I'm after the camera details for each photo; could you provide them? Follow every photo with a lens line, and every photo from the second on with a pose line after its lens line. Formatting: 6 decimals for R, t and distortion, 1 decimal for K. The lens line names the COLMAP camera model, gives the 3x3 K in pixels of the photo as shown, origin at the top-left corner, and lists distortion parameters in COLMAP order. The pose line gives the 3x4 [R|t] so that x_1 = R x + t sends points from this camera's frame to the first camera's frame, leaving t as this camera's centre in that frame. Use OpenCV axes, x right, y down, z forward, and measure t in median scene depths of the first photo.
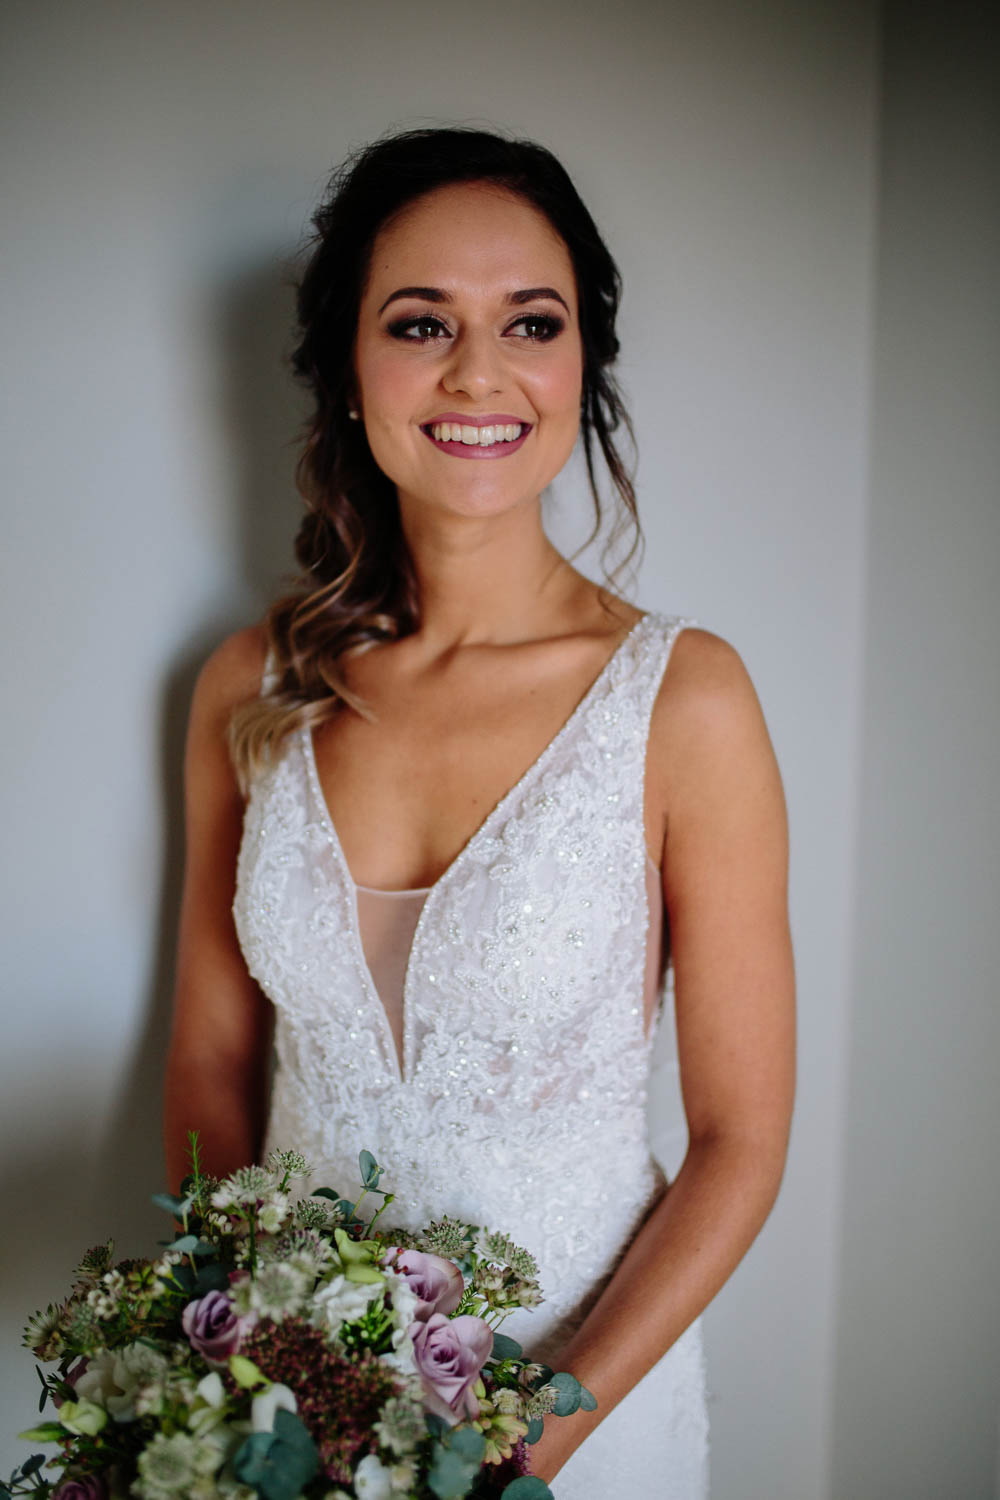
lens RADIAL K [[1564.1, 0, 507.2], [0, 1564.1, 752.1], [0, 0, 1]] dist [-0.019672, 0.000000]
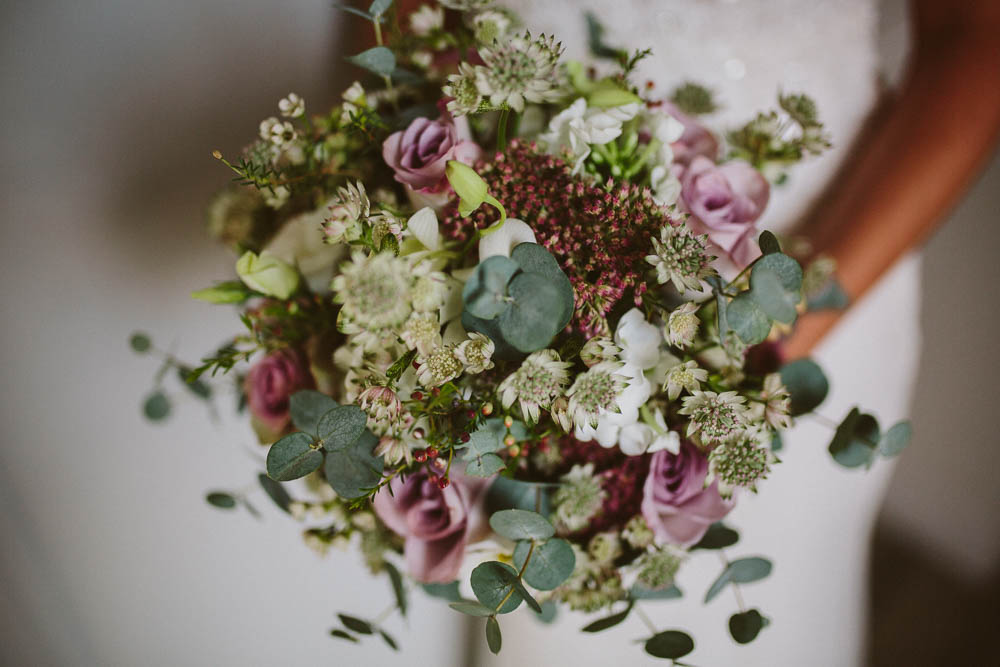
lens RADIAL K [[1042.8, 0, 498.0], [0, 1042.8, 331.4], [0, 0, 1]] dist [-0.019672, 0.000000]
pose [[0.994280, -0.022438, -0.104418, -0.100235], [0.050103, 0.961420, 0.270484, 0.315866], [0.094320, -0.274169, 0.957045, 0.490573]]
